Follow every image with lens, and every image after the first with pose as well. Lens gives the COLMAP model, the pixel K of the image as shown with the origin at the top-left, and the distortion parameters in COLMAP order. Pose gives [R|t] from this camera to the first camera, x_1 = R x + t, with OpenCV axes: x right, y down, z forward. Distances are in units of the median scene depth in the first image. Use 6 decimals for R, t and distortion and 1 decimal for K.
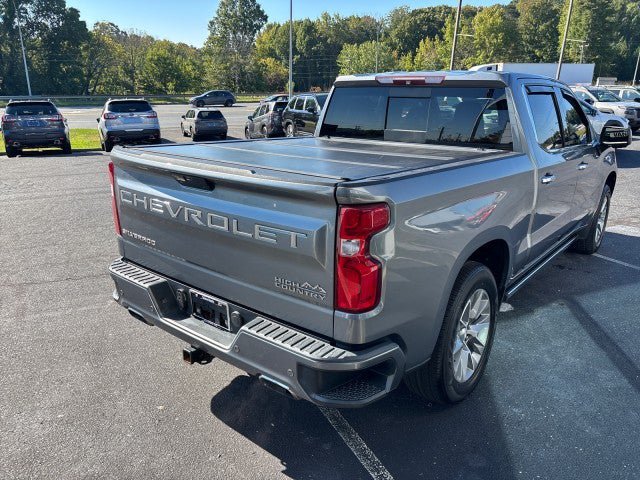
lens RADIAL K [[483.9, 0, 321.8], [0, 483.9, 246.3], [0, 0, 1]] dist [0.059448, -0.064442]
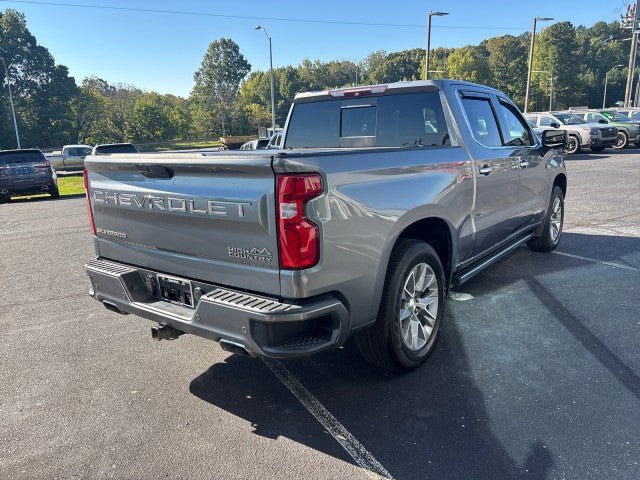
lens RADIAL K [[483.9, 0, 324.6], [0, 483.9, 238.0], [0, 0, 1]] dist [0.059448, -0.064442]
pose [[0.998326, -0.053260, 0.022539, 0.046019], [0.055190, 0.993843, -0.096073, 0.072624], [-0.017284, 0.097156, 0.995119, -0.058518]]
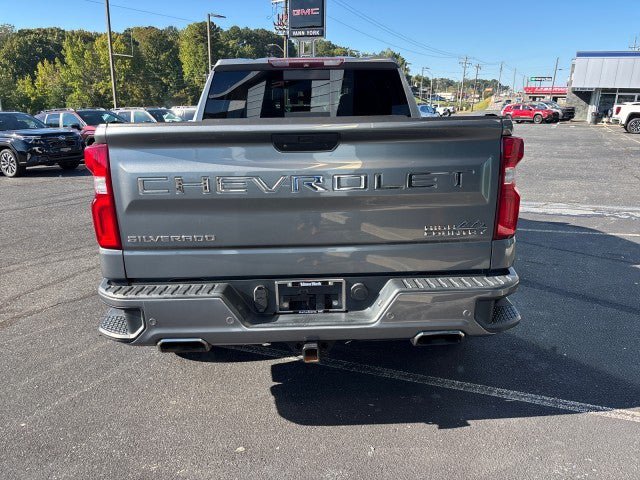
lens RADIAL K [[483.9, 0, 320.9], [0, 483.9, 243.8], [0, 0, 1]] dist [0.059448, -0.064442]
pose [[0.761875, -0.188396, 0.619721, -0.386964], [0.222579, 0.974651, 0.022660, 0.013252], [-0.608281, 0.120672, 0.784495, 0.162980]]
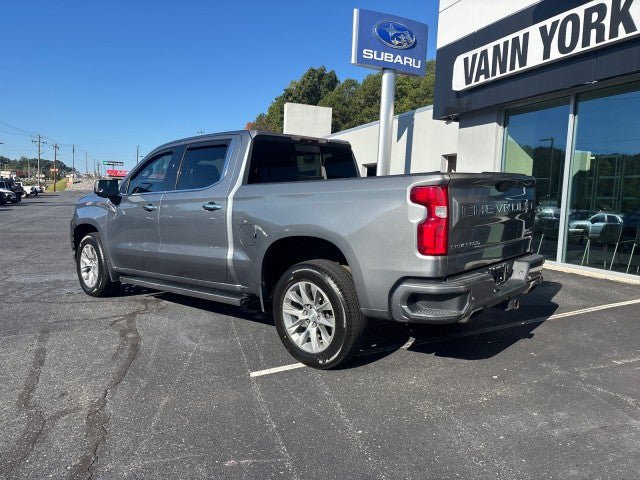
lens RADIAL K [[483.9, 0, 323.0], [0, 483.9, 240.9], [0, 0, 1]] dist [0.059448, -0.064442]
pose [[0.026838, -0.111647, 0.993385, -0.833880], [0.313232, 0.944637, 0.097705, -0.124168], [-0.949297, 0.308538, 0.060324, 0.648220]]
